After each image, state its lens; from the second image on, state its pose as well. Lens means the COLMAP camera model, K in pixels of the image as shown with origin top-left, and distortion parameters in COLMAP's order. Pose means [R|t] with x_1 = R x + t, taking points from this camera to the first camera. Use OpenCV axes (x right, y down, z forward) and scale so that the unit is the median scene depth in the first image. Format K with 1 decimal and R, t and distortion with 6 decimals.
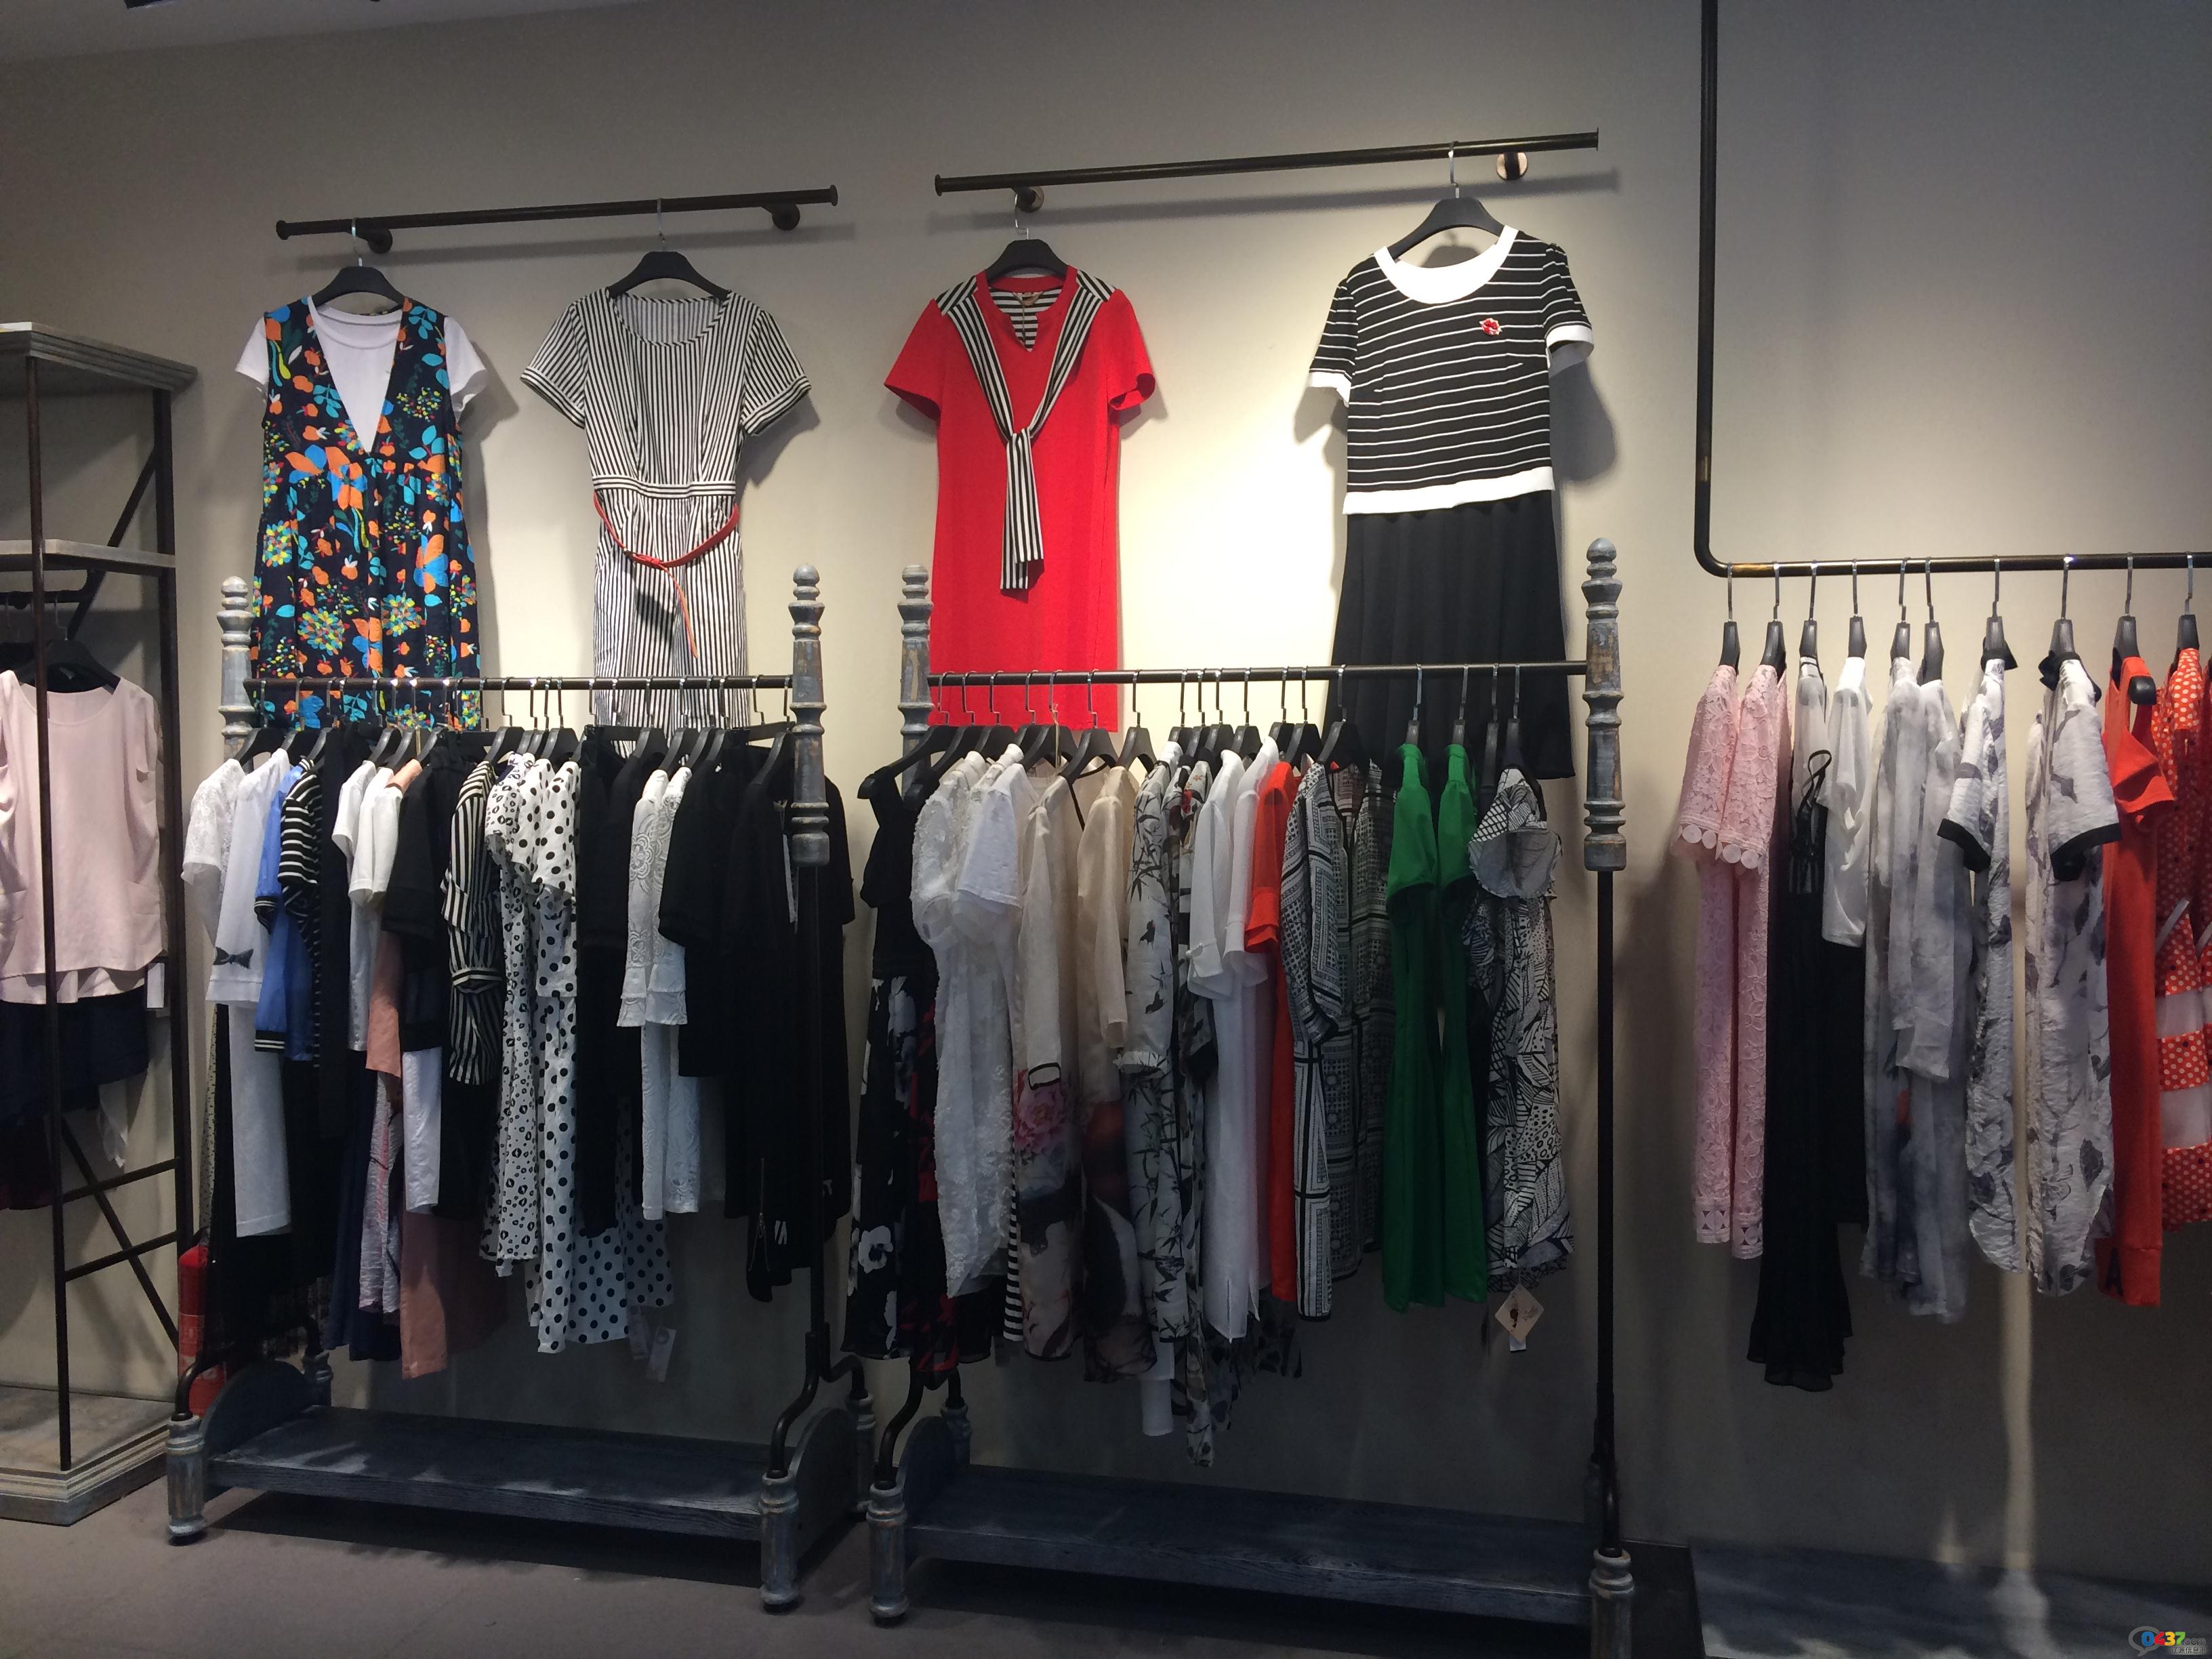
lens RADIAL K [[1854.0, 0, 1119.3], [0, 1854.0, 815.8], [0, 0, 1]] dist [0.087593, -0.138972]
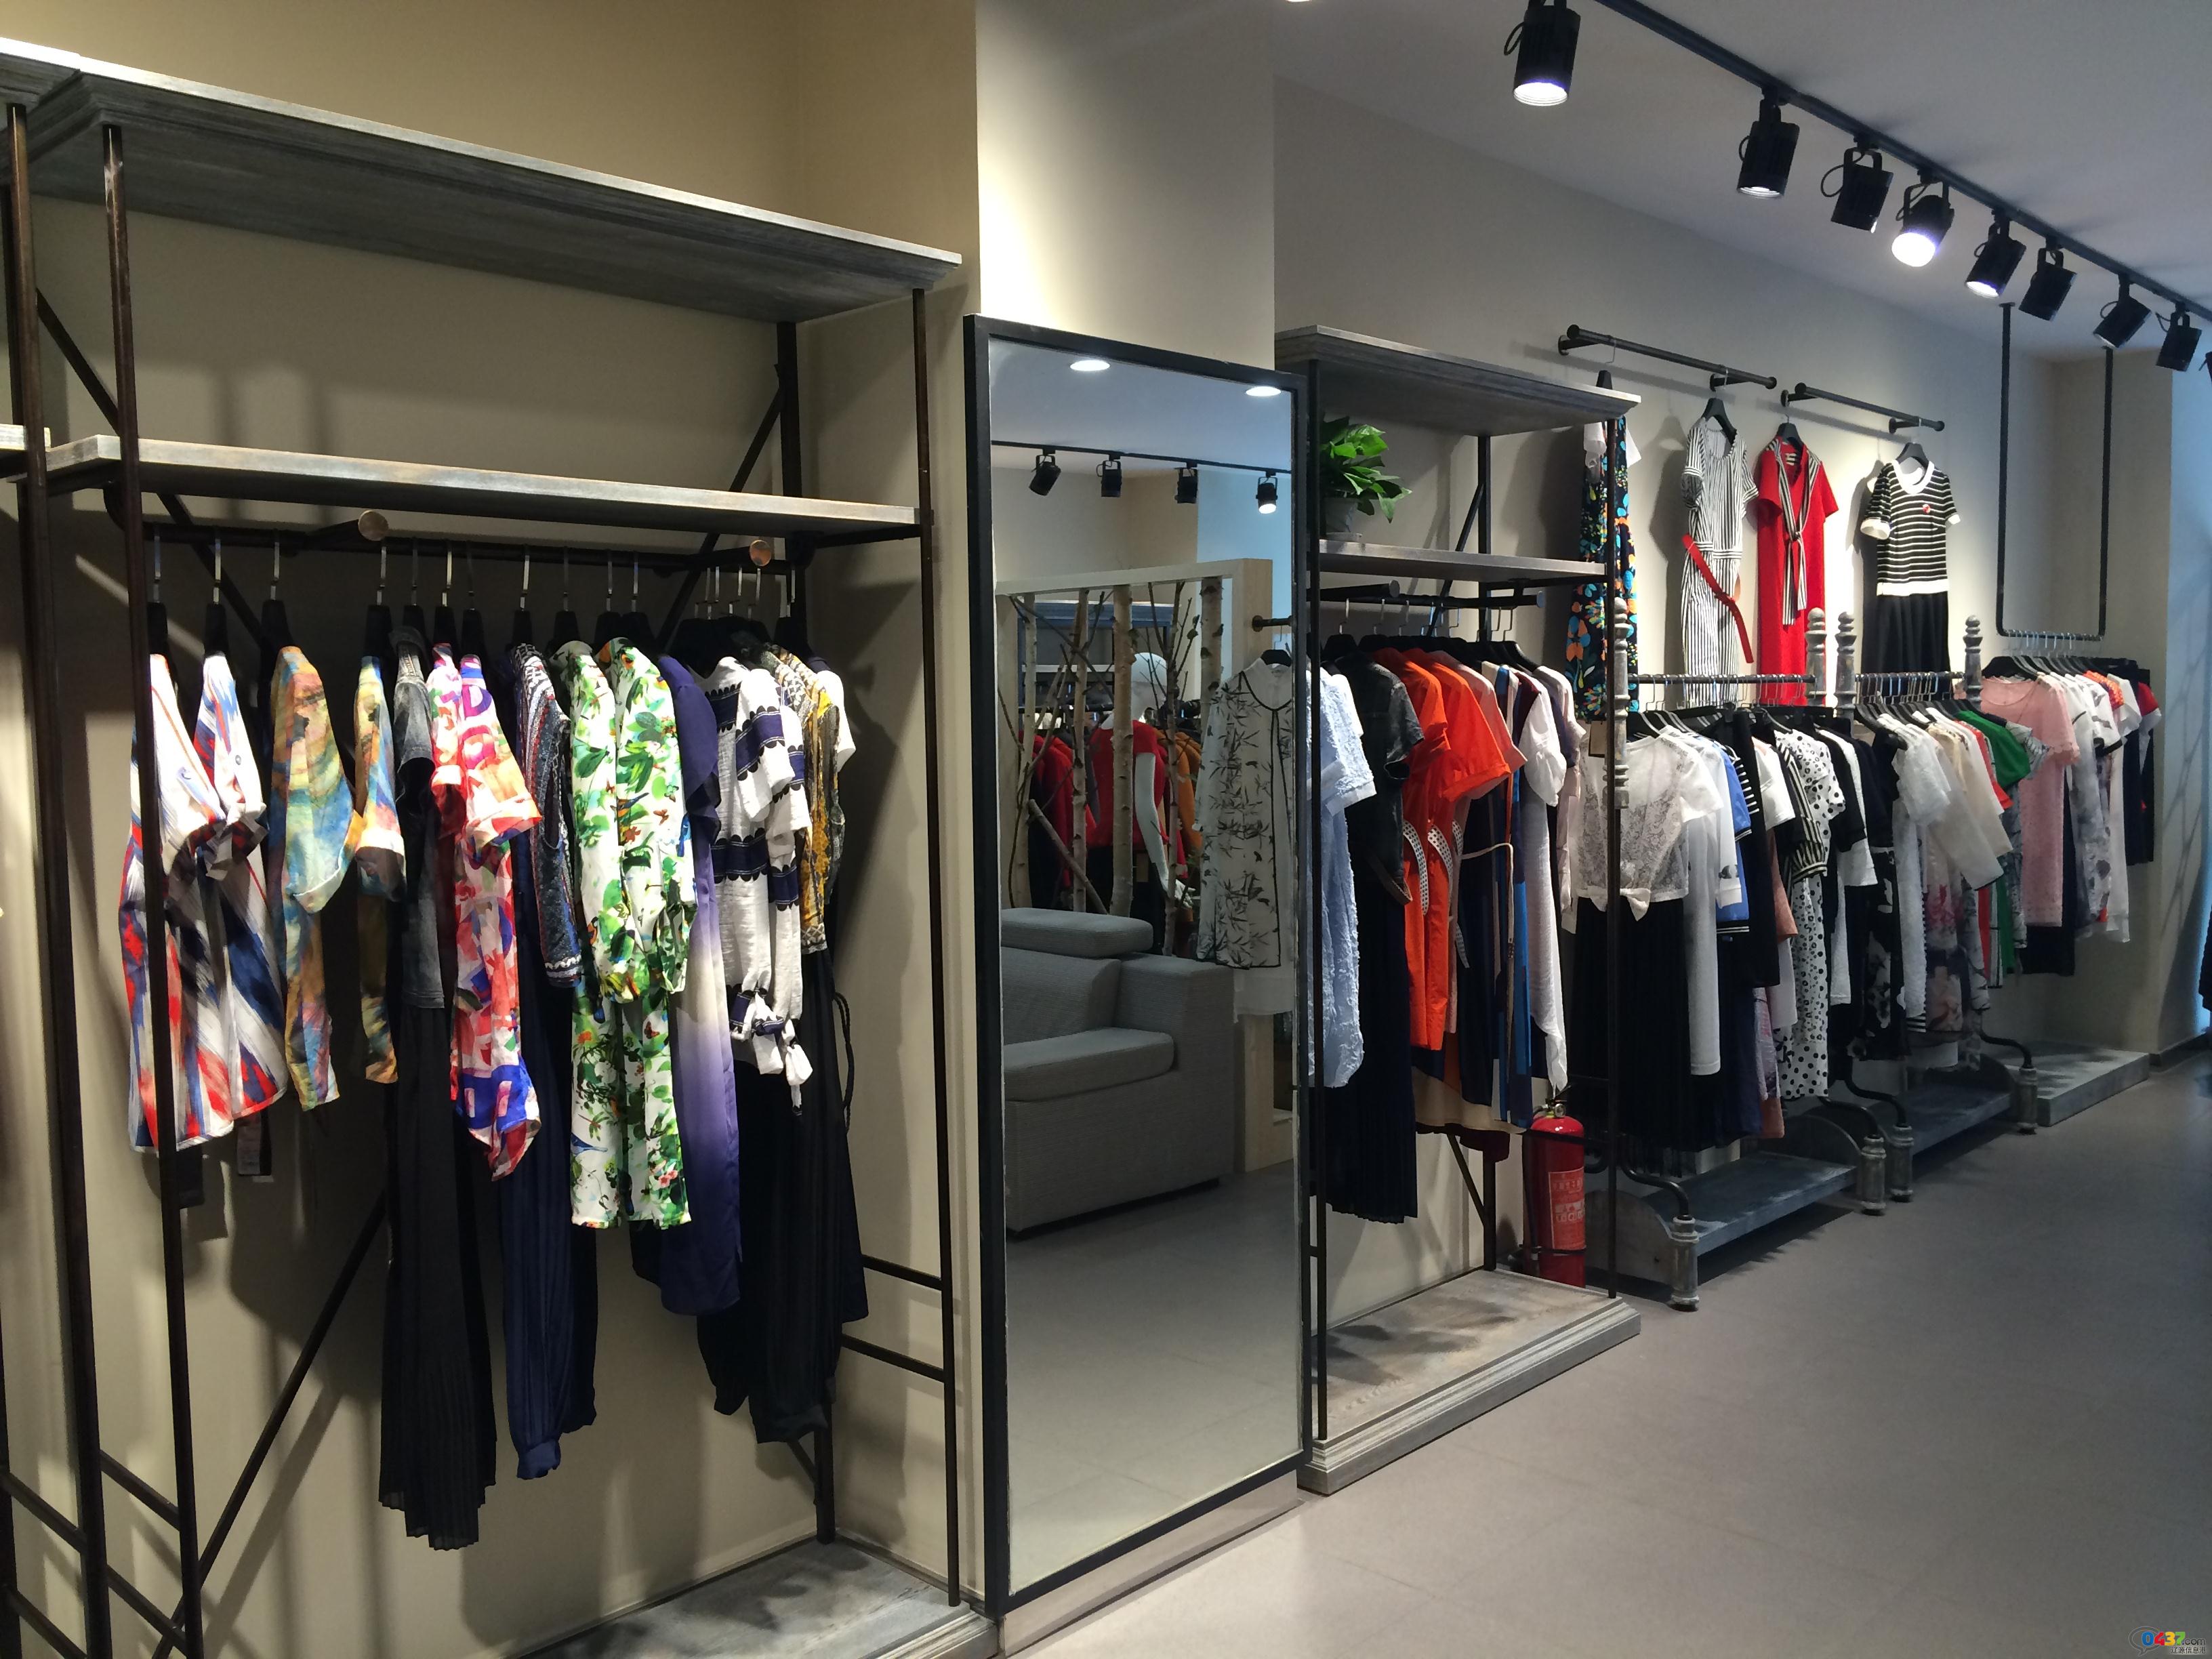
lens RADIAL K [[1854.0, 0, 1119.3], [0, 1854.0, 815.8], [0, 0, 1]] dist [0.087593, -0.138972]
pose [[0.484800, -0.053071, 0.873013, -2.078788], [0.047859, 0.998272, 0.034108, -0.036651], [-0.873314, 0.025246, 0.486502, 0.785863]]
